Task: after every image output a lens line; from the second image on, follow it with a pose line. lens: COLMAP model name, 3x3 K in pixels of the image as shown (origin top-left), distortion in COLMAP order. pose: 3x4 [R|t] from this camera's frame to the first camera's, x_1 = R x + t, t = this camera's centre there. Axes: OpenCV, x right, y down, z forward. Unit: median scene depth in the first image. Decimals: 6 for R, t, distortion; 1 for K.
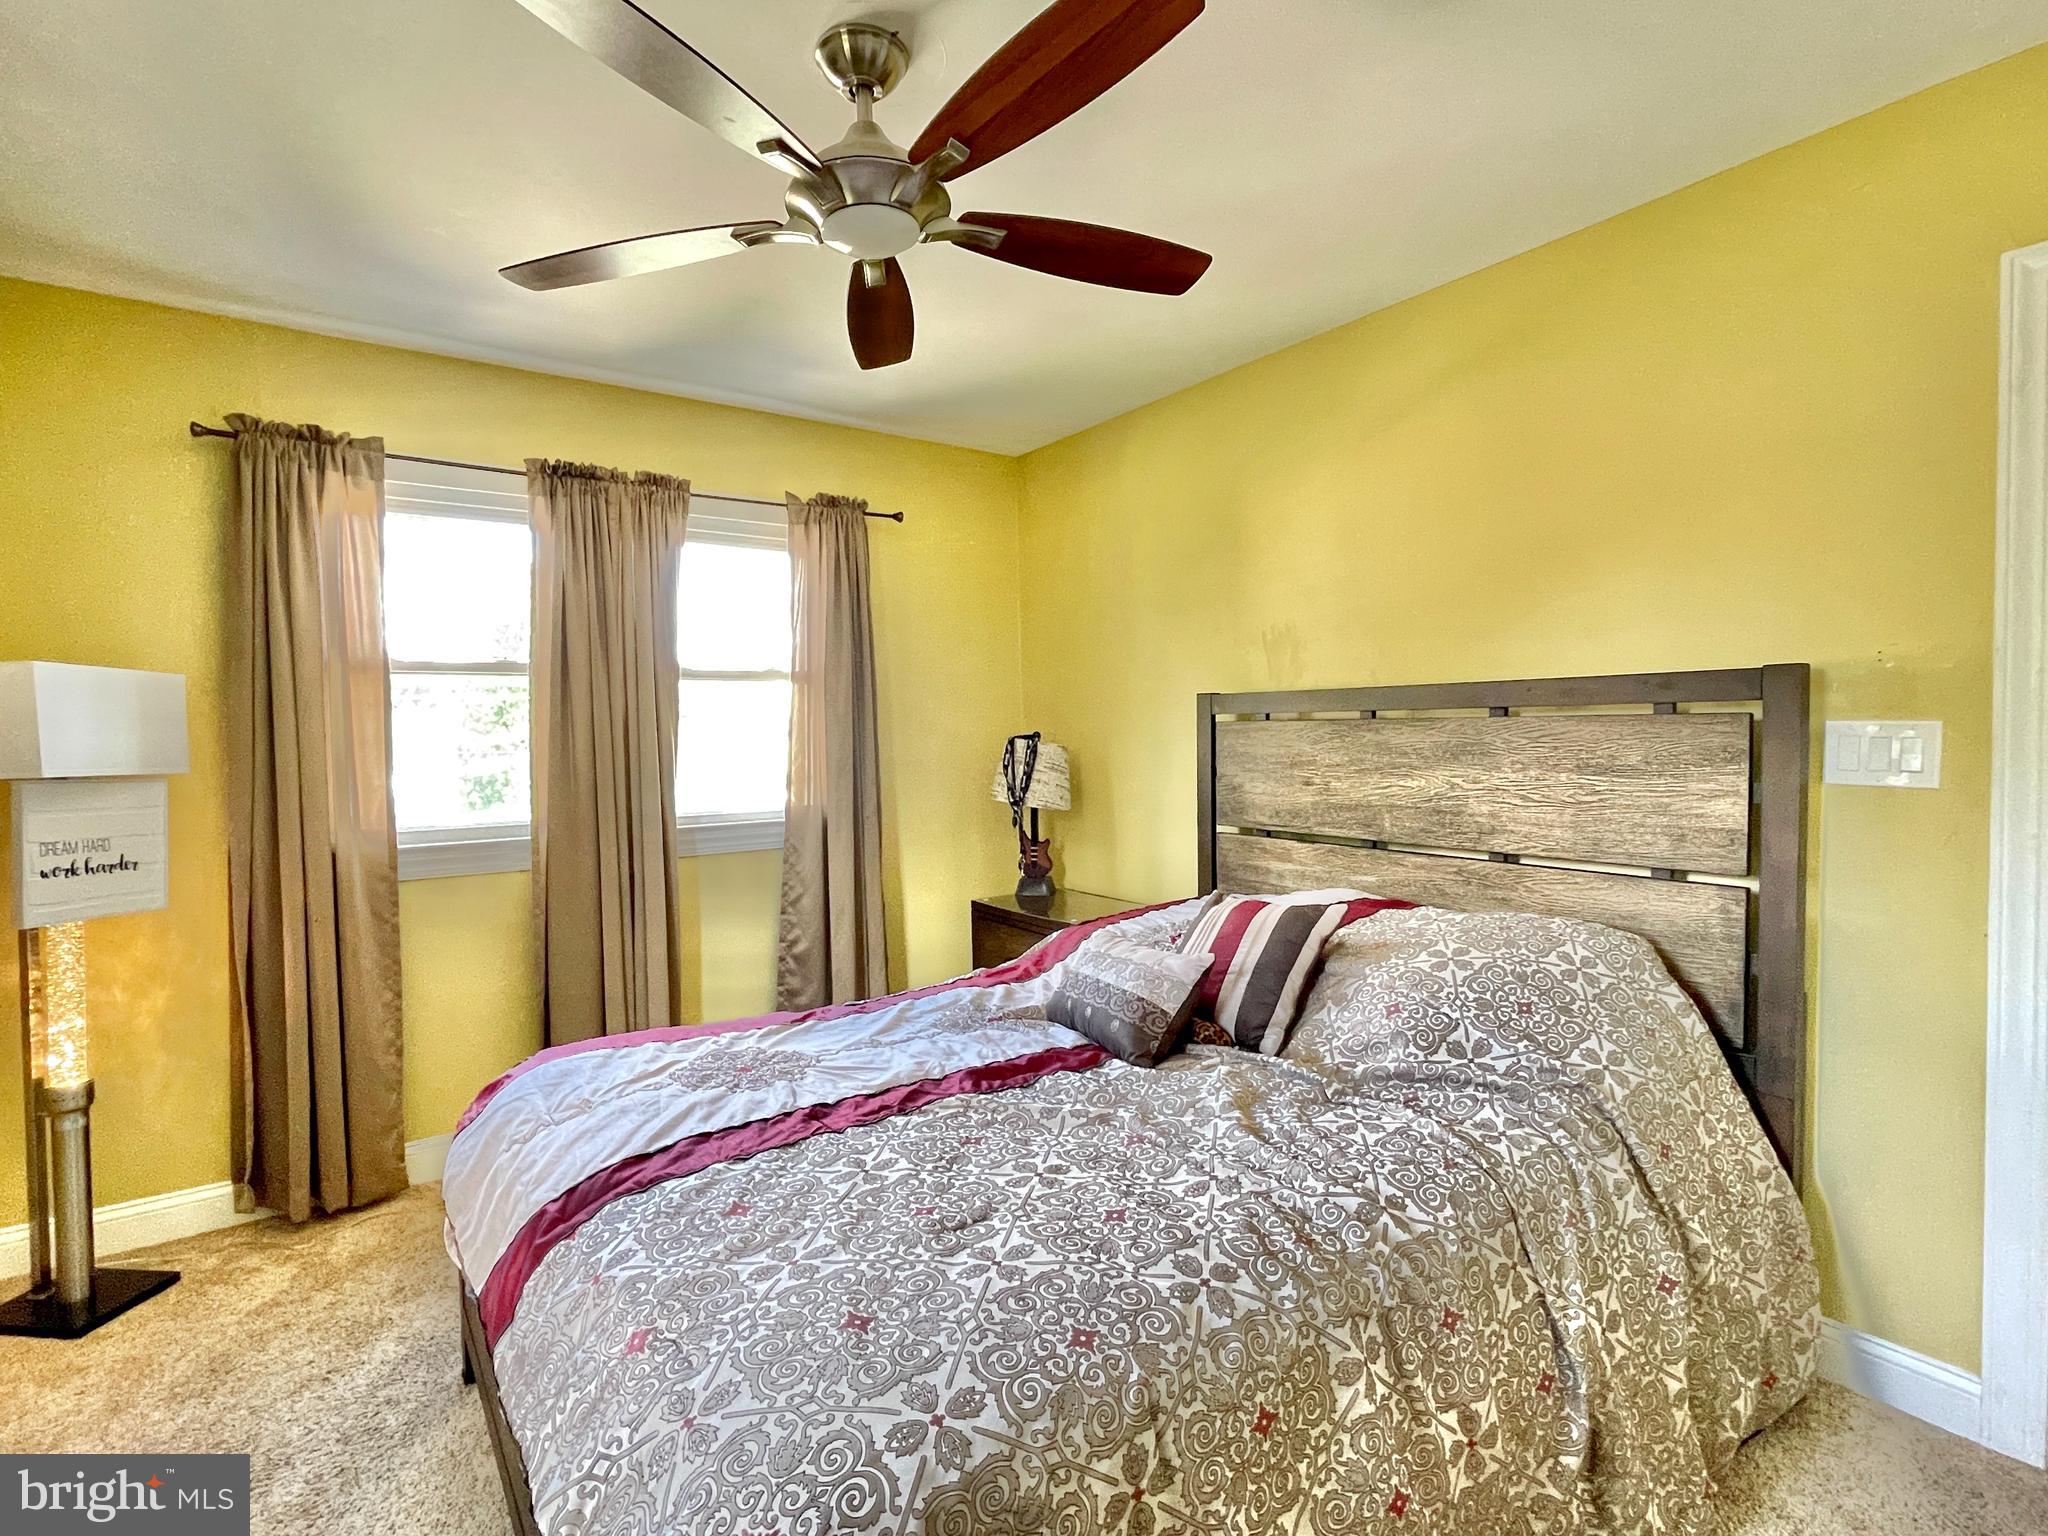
lens RADIAL K [[1015.3, 0, 1023.7], [0, 1015.3, 765.2], [0, 0, 1]] dist [0.000147, 0.000012]
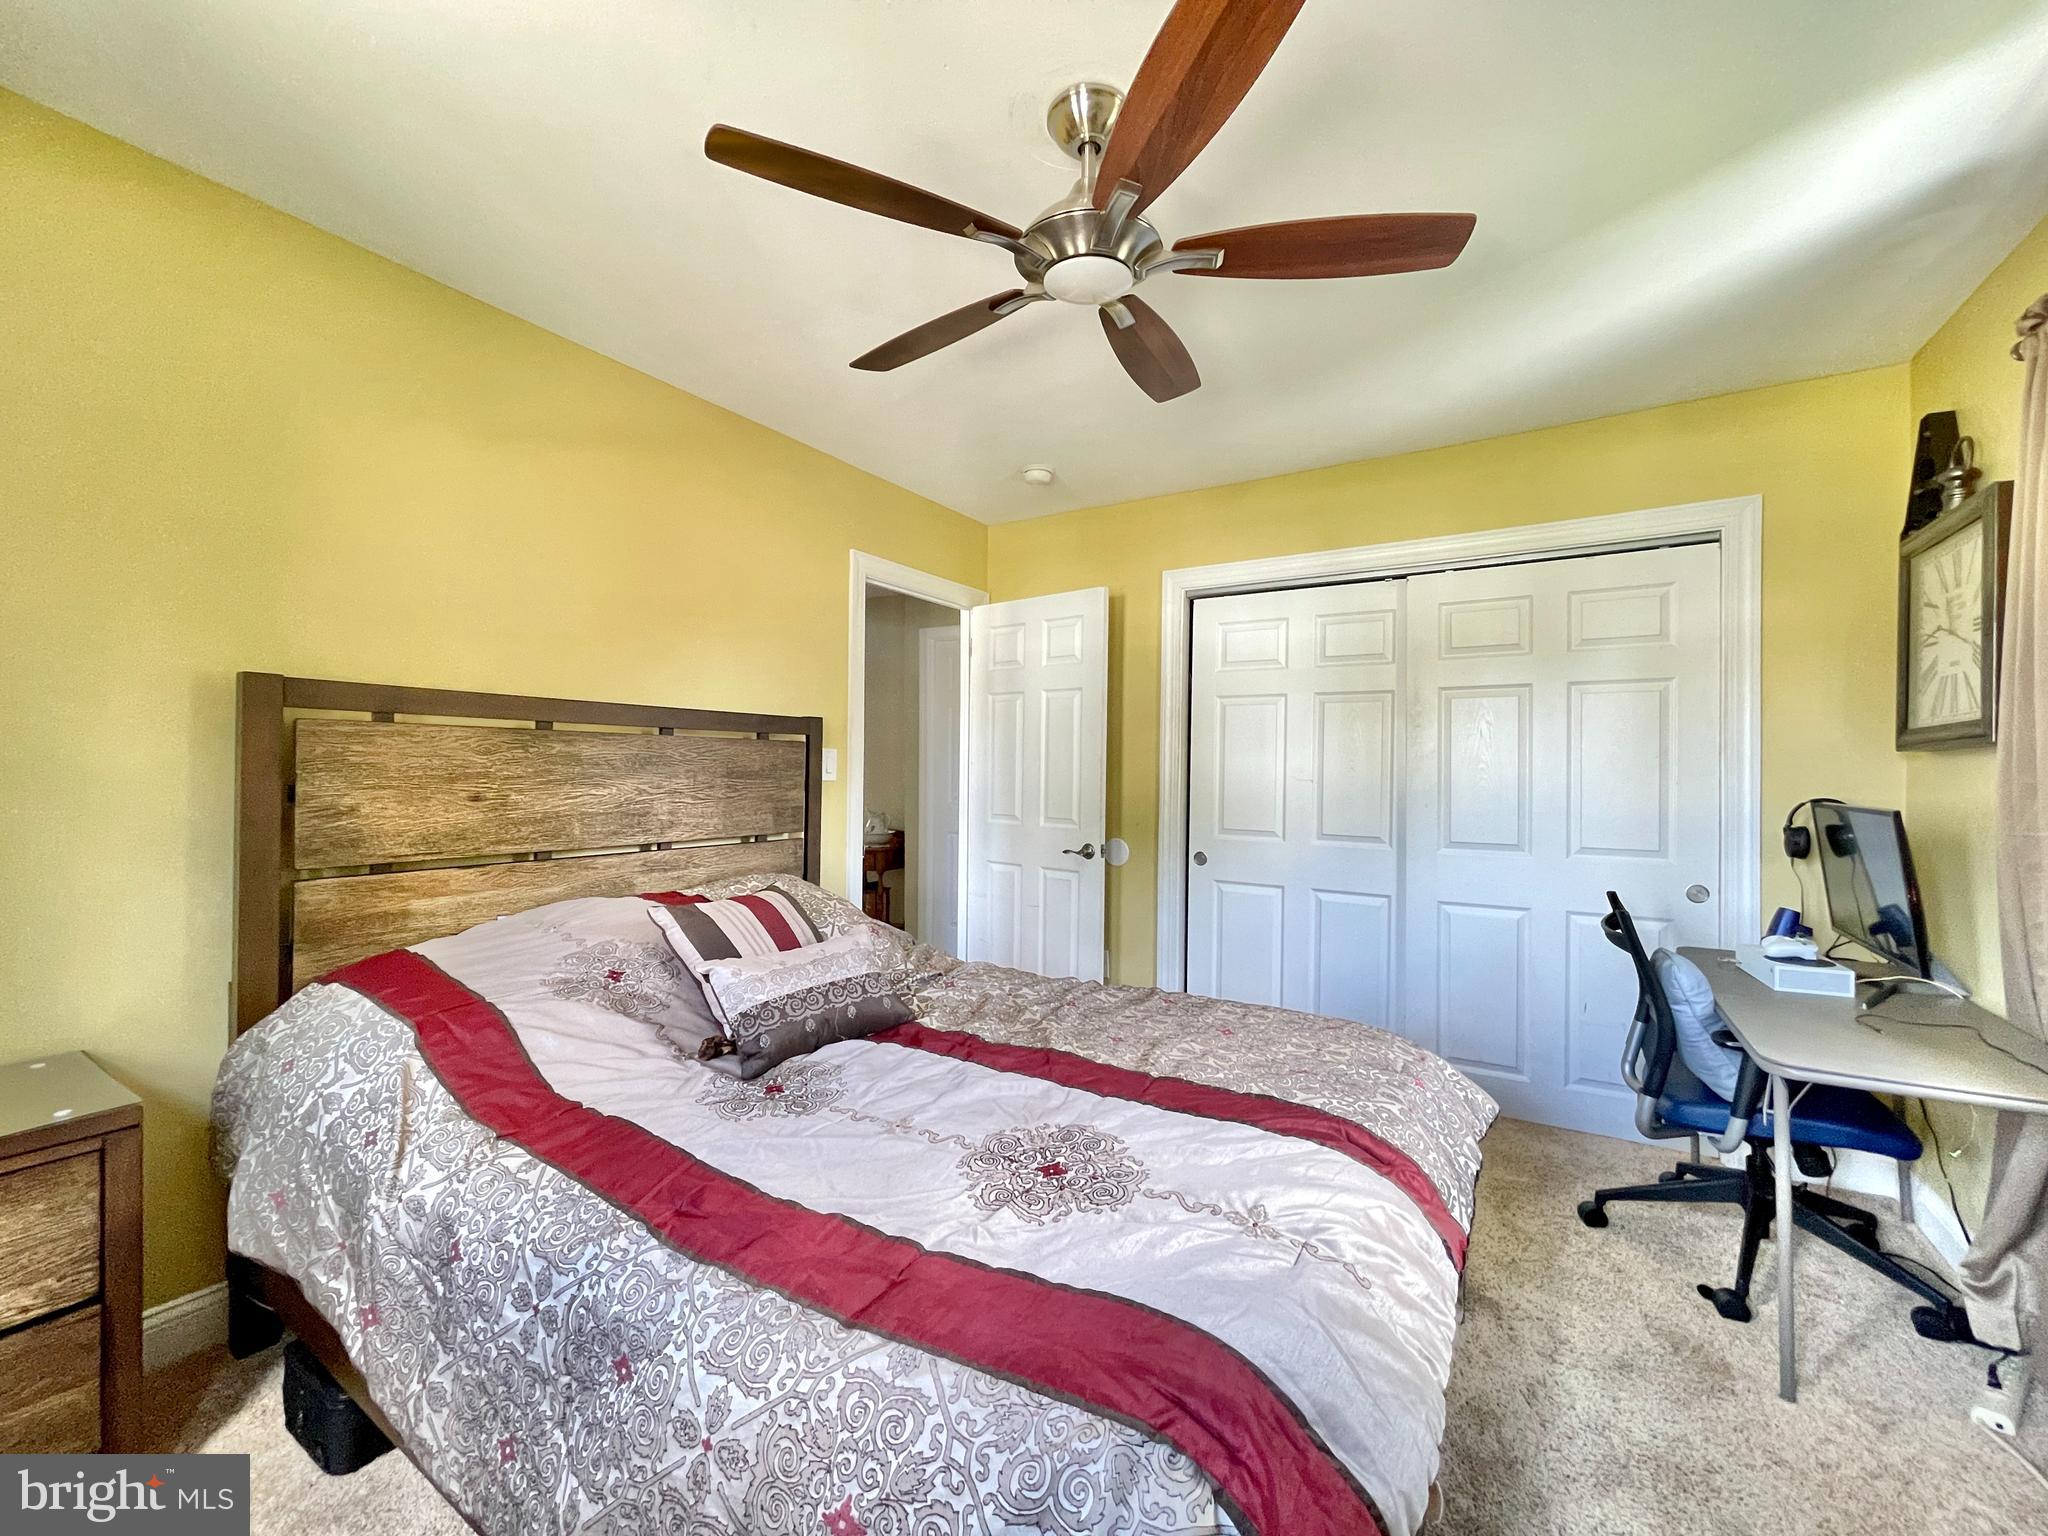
lens RADIAL K [[832.5, 0, 1022.8], [0, 832.5, 767.3], [0, 0, 1]] dist [-0.002260, -0.000722]
pose [[-0.386406, 0.008463, 0.922290, -0.608816], [0.025424, 0.999676, 0.001478, 0.001784], [-0.921978, 0.024020, -0.386496, 0.912351]]
